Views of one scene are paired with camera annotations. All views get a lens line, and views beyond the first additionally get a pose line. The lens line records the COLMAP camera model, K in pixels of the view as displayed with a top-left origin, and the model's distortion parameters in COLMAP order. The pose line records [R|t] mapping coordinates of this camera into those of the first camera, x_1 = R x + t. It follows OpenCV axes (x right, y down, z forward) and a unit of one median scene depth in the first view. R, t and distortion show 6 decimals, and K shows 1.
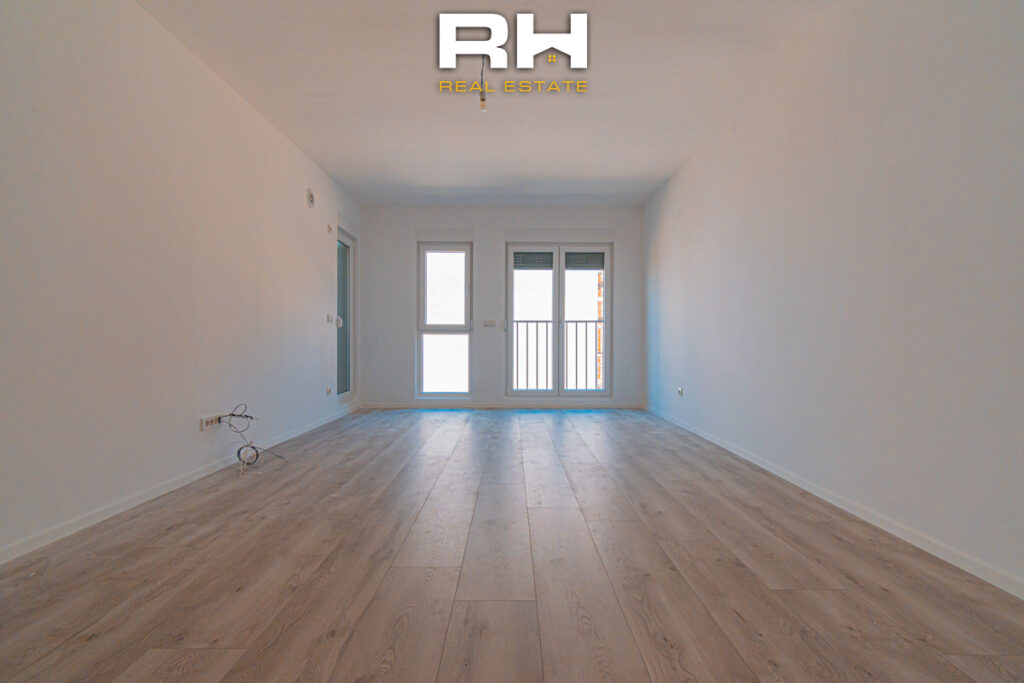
lens RADIAL K [[457.2, 0, 512.0], [0, 457.2, 341.5], [0, 0, 1]] dist [0.000398, -0.000189]
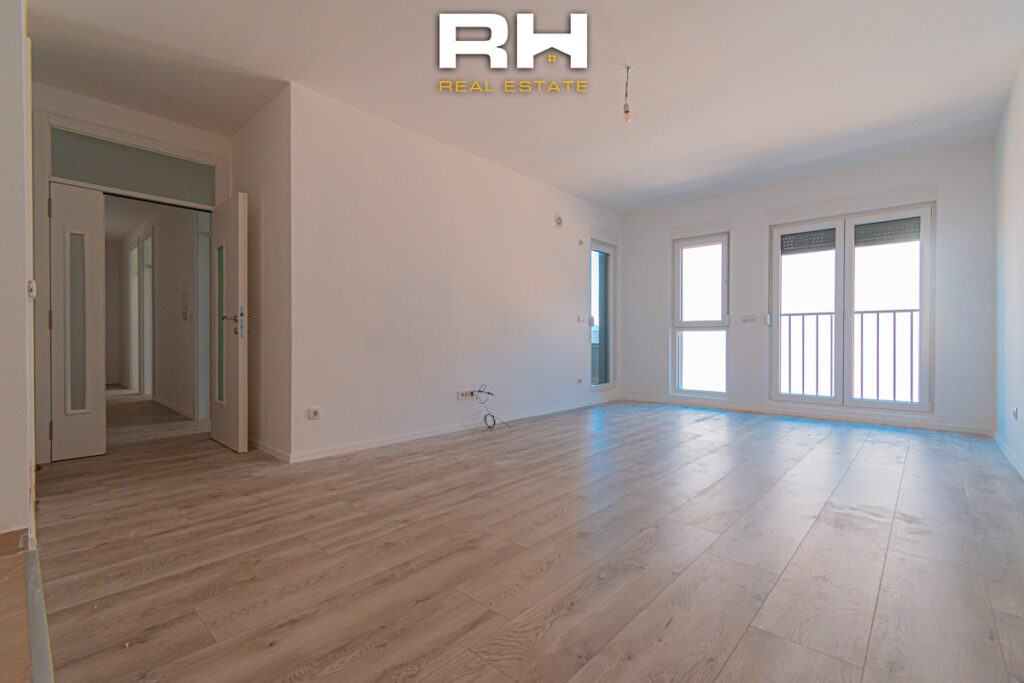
lens RADIAL K [[457.8, 0, 514.7], [0, 457.8, 339.8], [0, 0, 1]] dist [0.002647, 0.000125]
pose [[0.737022, -0.001104, -0.675867, 0.223192], [0.003510, 0.999991, 0.002195, -0.000324], [0.675859, -0.003990, 0.737020, 0.016630]]
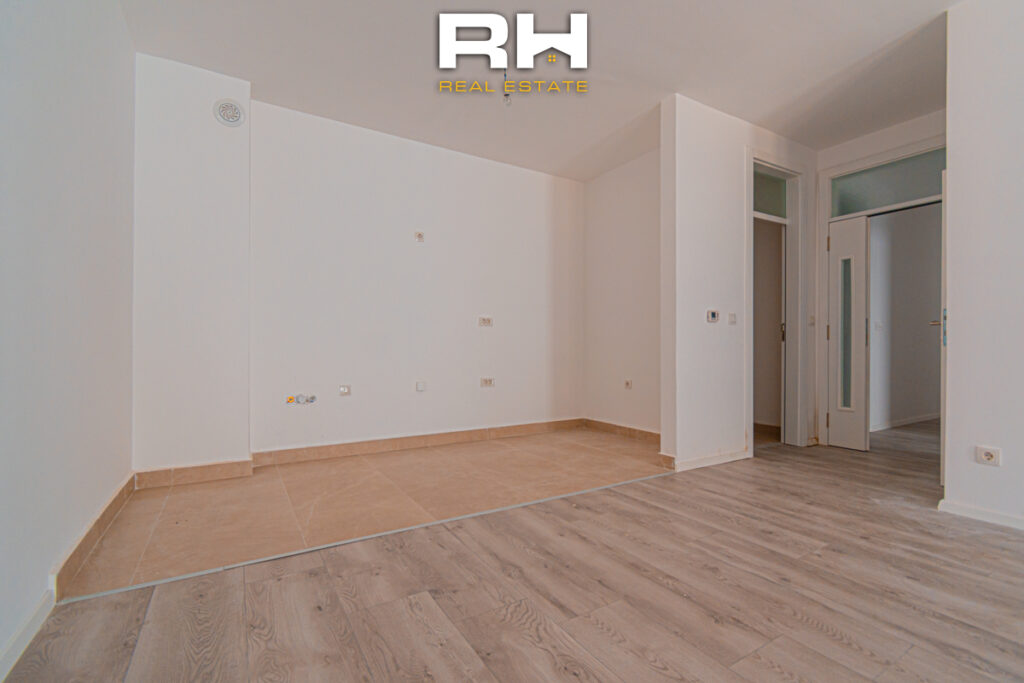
lens RADIAL K [[457.2, 0, 512.0], [0, 457.2, 341.5], [0, 0, 1]] dist [0.000398, -0.000189]
pose [[-0.859204, -0.008829, -0.511557, 0.205739], [-0.000024, 0.999852, -0.017216, 0.000881], [0.511633, -0.014779, -0.859077, 0.388229]]
